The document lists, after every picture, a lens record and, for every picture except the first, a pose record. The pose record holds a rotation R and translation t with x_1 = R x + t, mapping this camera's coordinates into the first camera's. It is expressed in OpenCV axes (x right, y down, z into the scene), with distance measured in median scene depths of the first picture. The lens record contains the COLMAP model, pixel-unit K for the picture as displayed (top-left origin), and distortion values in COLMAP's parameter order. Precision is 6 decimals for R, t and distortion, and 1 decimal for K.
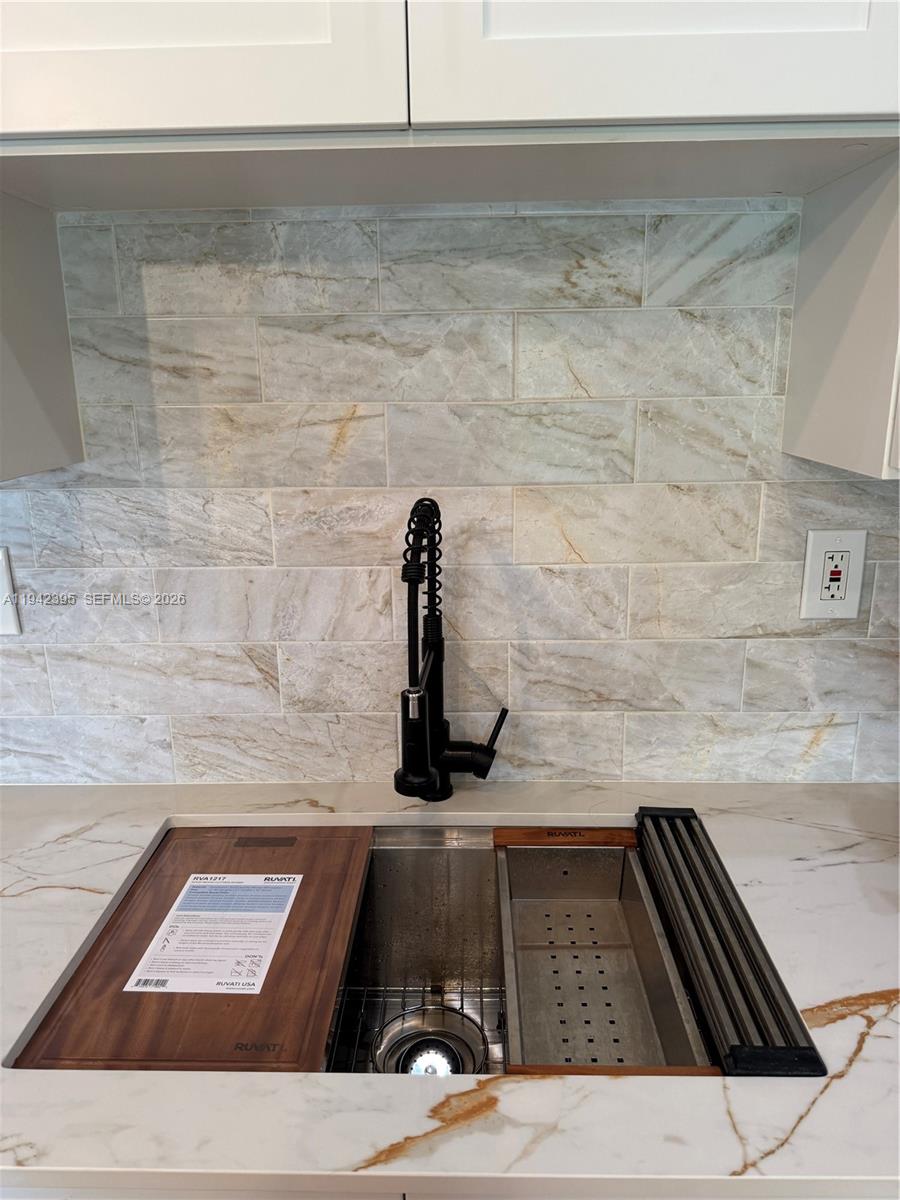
lens RADIAL K [[835.6, 0, 439.9], [0, 835.6, 613.9], [0, 0, 1]] dist [0.056877, -0.062540]
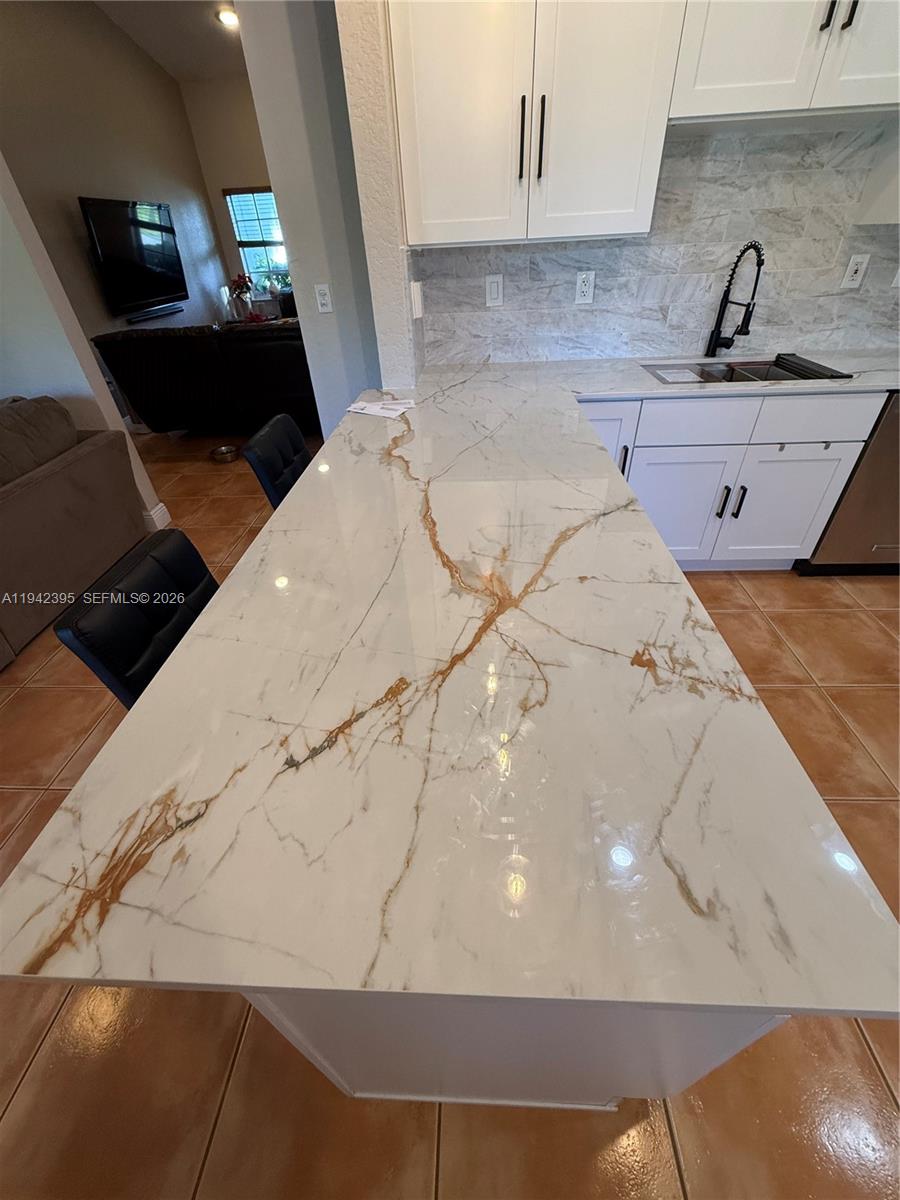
lens RADIAL K [[476.5, 0, 451.2], [0, 476.5, 600.4], [0, 0, 1]] dist [-0.000419, -0.000366]
pose [[0.999383, -0.010790, -0.033438, -1.052727], [0.022505, 0.927421, 0.373341, 0.414695], [0.026983, -0.373863, 0.927091, -1.225527]]
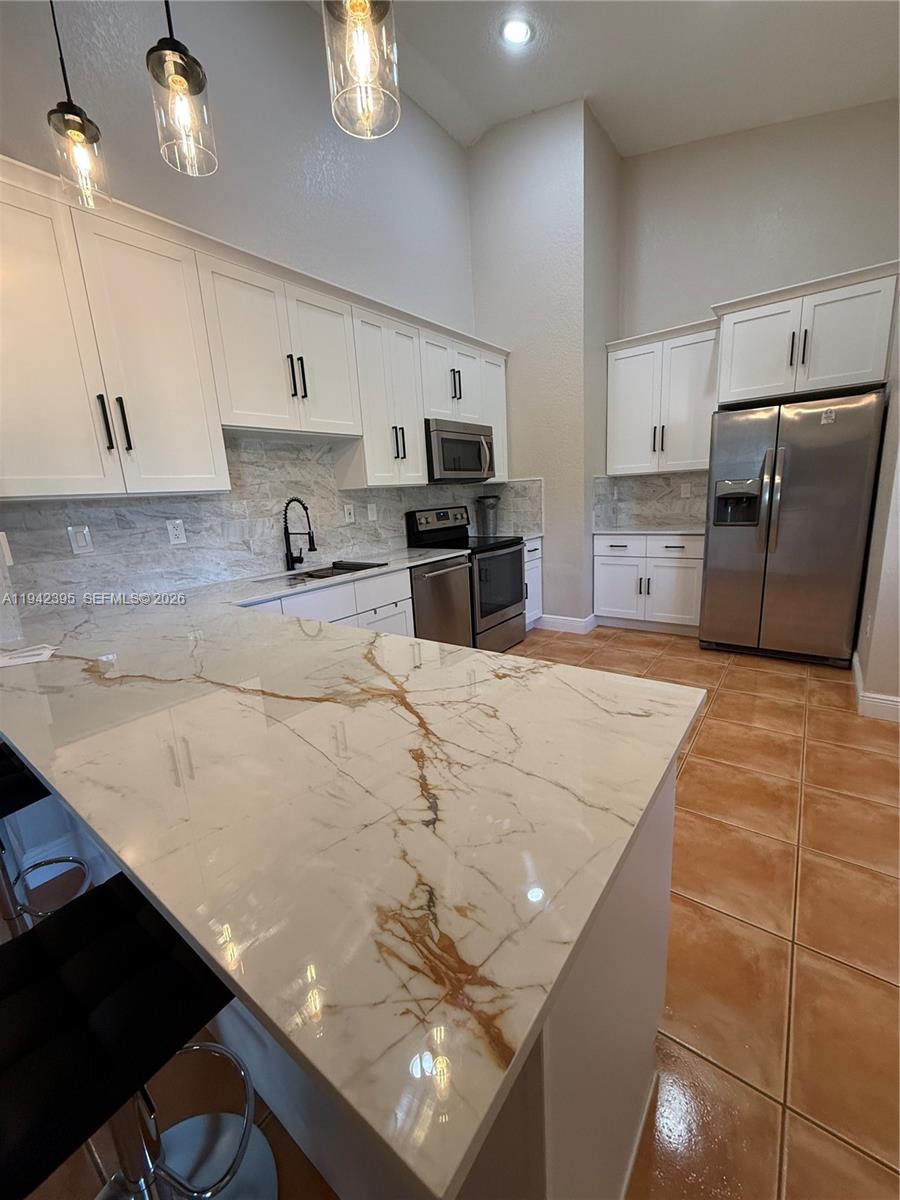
lens RADIAL K [[476.5, 0, 453.3], [0, 476.5, 598.4], [0, 0, 1]] dist [-0.000419, -0.000366]
pose [[0.580300, -0.194444, 0.790850, -1.614822], [0.263205, 0.963744, 0.043823, 0.507001], [-0.770698, 0.182725, 0.610439, -1.212586]]
